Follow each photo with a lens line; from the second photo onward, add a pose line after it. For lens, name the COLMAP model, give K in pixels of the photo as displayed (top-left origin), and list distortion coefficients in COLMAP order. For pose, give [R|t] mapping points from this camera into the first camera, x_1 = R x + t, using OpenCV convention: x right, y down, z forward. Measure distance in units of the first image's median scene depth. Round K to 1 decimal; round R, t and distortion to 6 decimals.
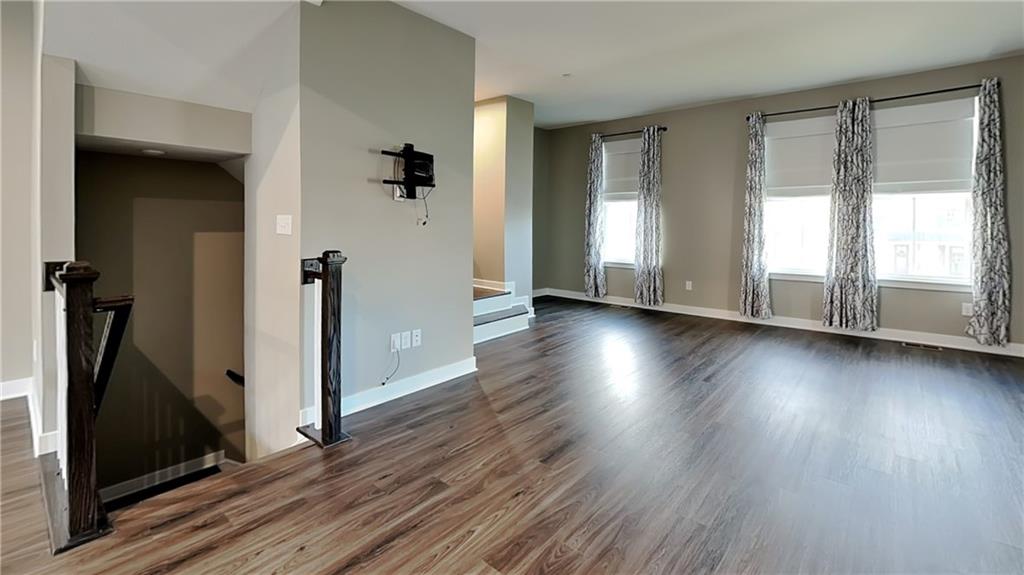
lens RADIAL K [[455.3, 0, 490.1], [0, 455.3, 230.0], [0, 0, 1]] dist [0.000870, 0.000958]
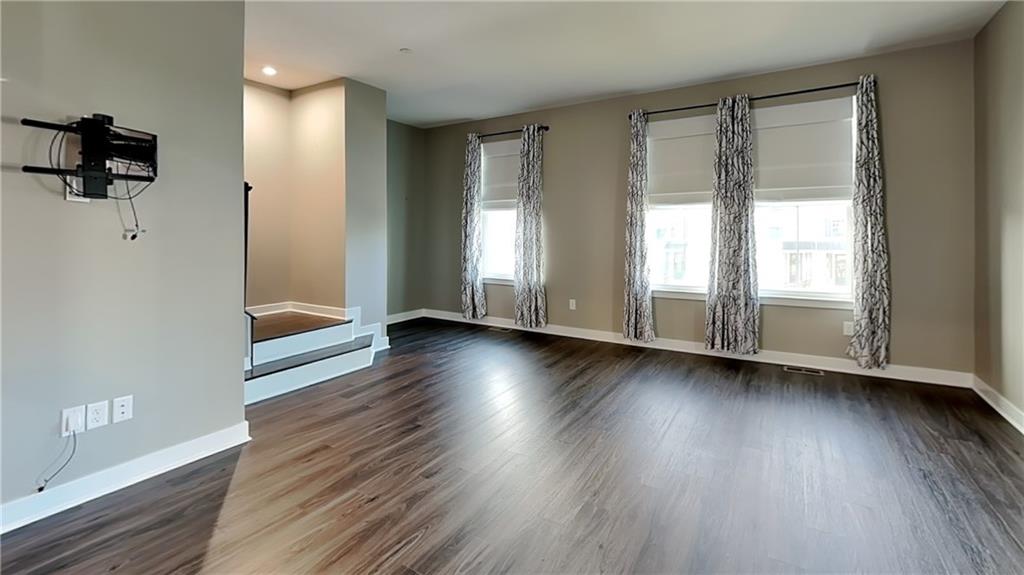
lens RADIAL K [[455.3, 0, 482.5], [0, 455.3, 236.4], [0, 0, 1]] dist [0.000870, 0.000958]
pose [[0.990707, -0.002922, 0.135985, 0.182274], [0.004410, 0.999934, -0.010644, -0.002886], [-0.135945, 0.011145, 0.990654, 0.179325]]
